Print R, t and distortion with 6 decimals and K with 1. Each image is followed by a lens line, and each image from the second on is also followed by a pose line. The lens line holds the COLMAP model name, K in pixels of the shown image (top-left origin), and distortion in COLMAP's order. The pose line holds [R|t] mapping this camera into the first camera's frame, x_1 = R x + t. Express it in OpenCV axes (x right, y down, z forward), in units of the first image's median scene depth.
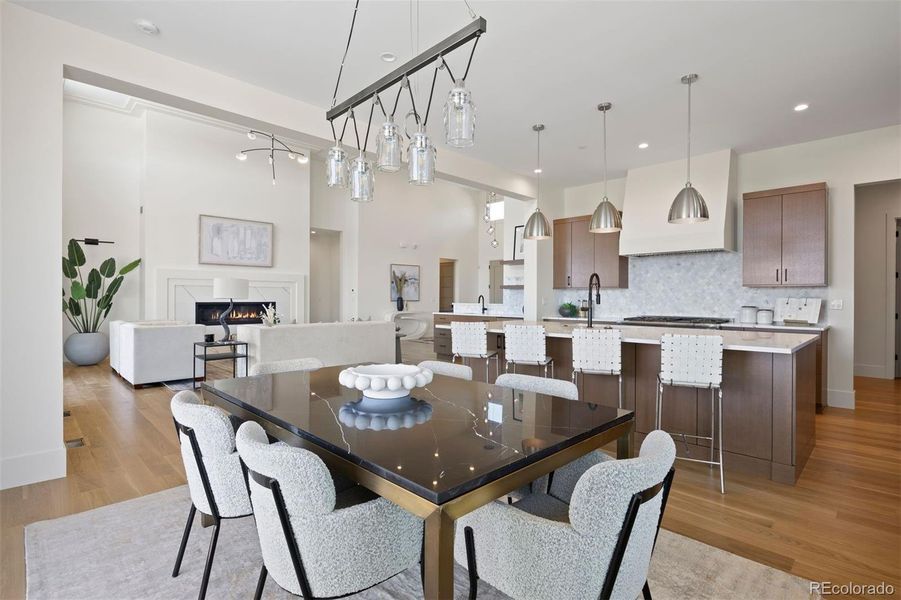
lens RADIAL K [[446.0, 0, 449.2], [0, 446.0, 298.7], [0, 0, 1]] dist [-0.003412, 0.000735]
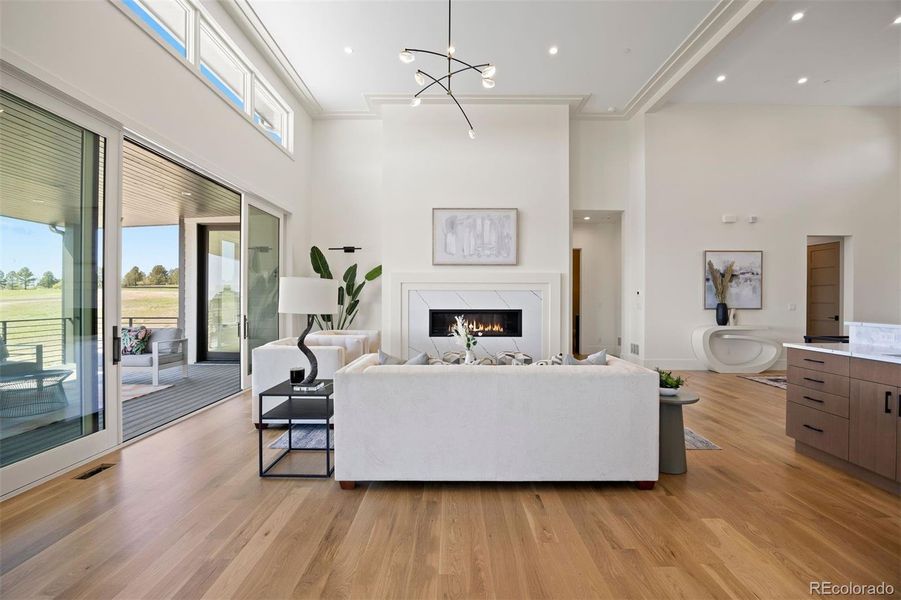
lens RADIAL K [[381.0, 0, 451.6], [0, 381.0, 299.1], [0, 0, 1]] dist [-0.012667, -0.001086]
pose [[0.707084, -0.005167, -0.707111, -0.003002], [-0.001466, 0.999960, -0.008773, -0.003809], [0.707128, 0.007240, 0.707048, 0.355749]]
